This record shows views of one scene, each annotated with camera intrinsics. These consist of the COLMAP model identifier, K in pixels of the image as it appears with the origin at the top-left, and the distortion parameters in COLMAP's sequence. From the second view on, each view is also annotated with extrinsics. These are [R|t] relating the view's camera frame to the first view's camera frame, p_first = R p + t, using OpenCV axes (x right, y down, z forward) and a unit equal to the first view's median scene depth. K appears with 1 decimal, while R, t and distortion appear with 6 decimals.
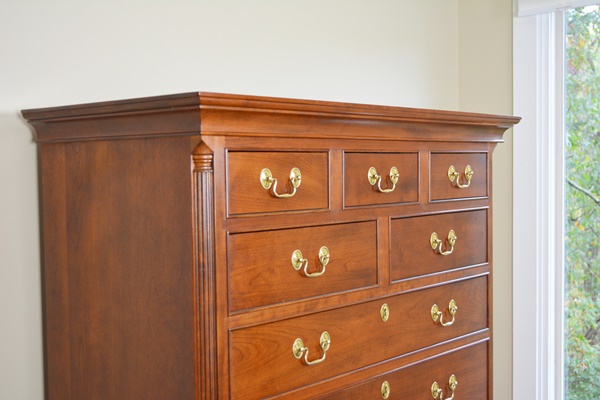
lens RADIAL K [[806.9, 0, 295.5], [0, 806.9, 198.1], [0, 0, 1]] dist [-0.063109, 0.000000]
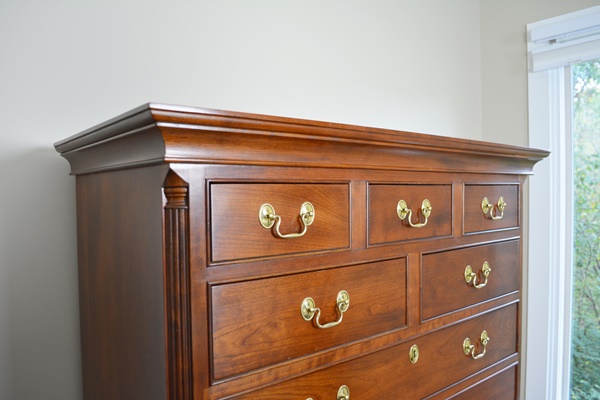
lens RADIAL K [[470.5, 0, 301.1], [0, 470.5, 201.1], [0, 0, 1]] dist [-0.093204, -0.011693]
pose [[0.988501, 0.006142, -0.151088, 0.064945], [-0.009045, 0.999787, -0.018534, -0.027333], [0.150942, 0.019688, 0.988347, 0.470336]]
